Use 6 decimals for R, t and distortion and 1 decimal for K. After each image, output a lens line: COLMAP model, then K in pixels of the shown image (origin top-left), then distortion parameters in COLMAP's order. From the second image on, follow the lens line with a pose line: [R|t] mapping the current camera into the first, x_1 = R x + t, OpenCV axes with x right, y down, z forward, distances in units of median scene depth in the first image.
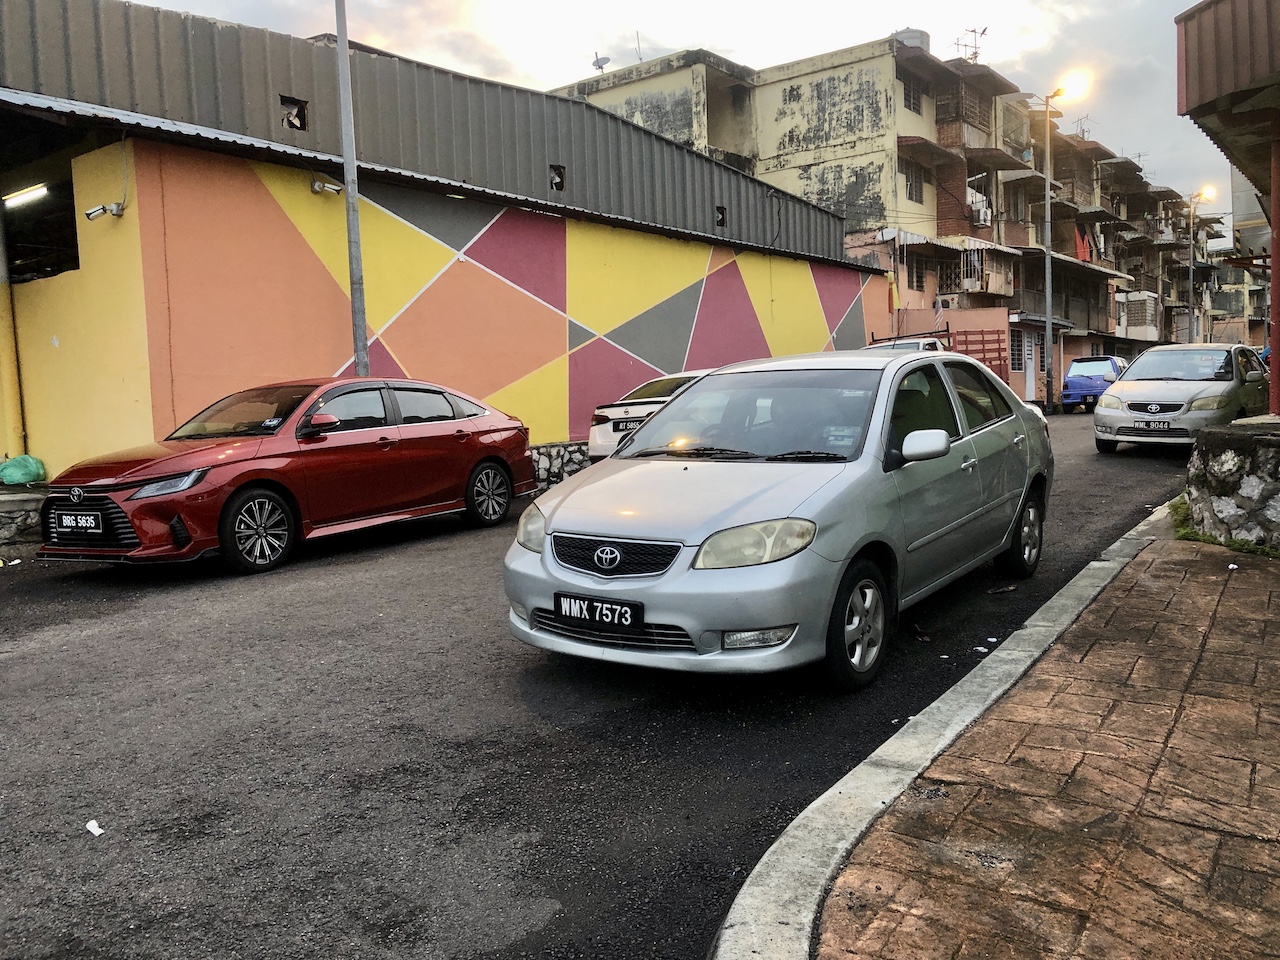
lens RADIAL K [[1083.1, 0, 640.0], [0, 1083.1, 480.0], [0, 0, 1]] dist [0.082072, -0.000904]
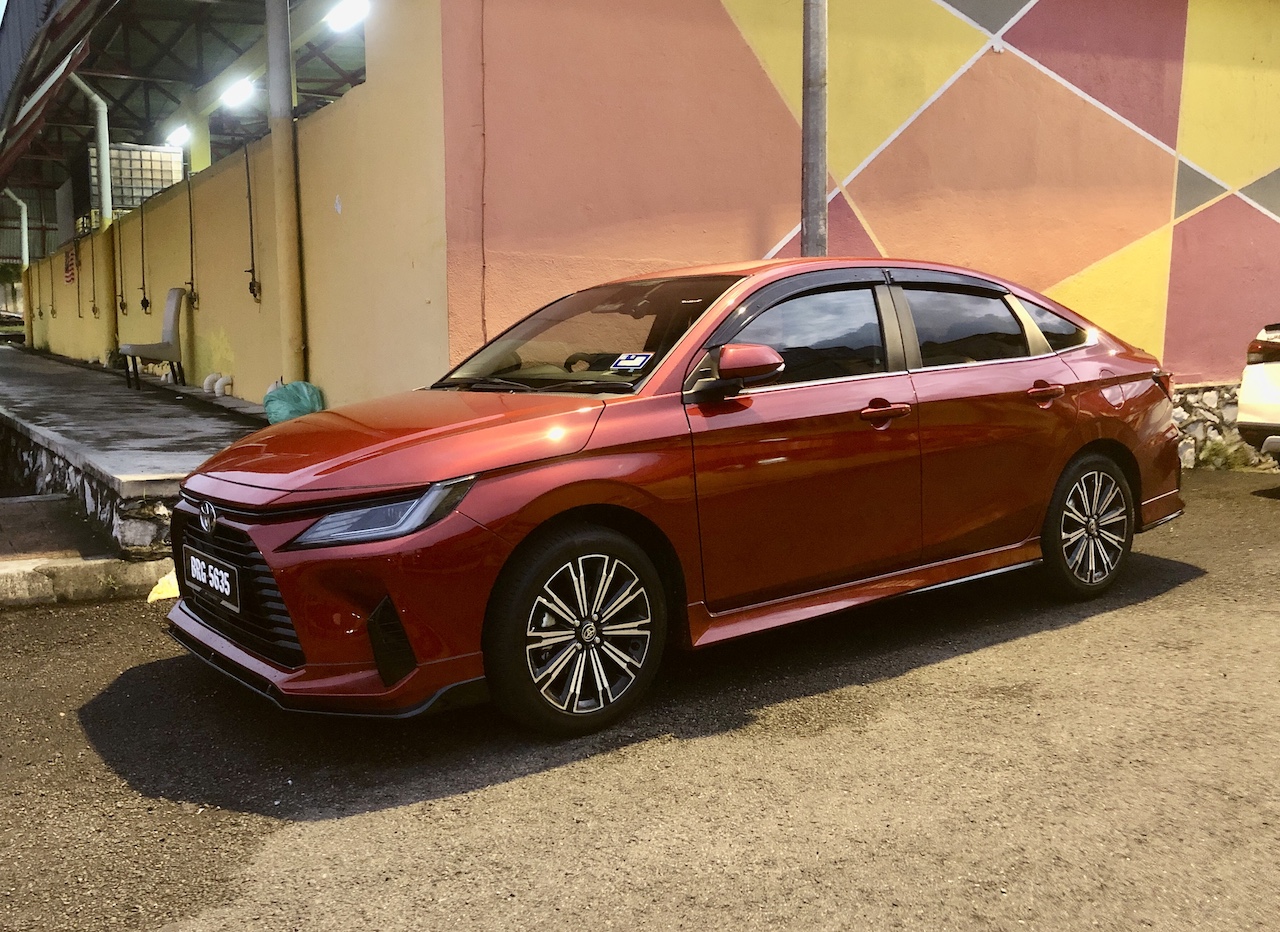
lens RADIAL K [[1100.3, 0, 640.0], [0, 1100.3, 466.0], [0, 0, 1]] dist [0.080989, -0.000603]
pose [[0.935045, 0.075438, -0.346410, -0.183581], [-0.049013, 0.995223, 0.084433, -0.048342], [0.351124, -0.061970, 0.934276, 0.602433]]
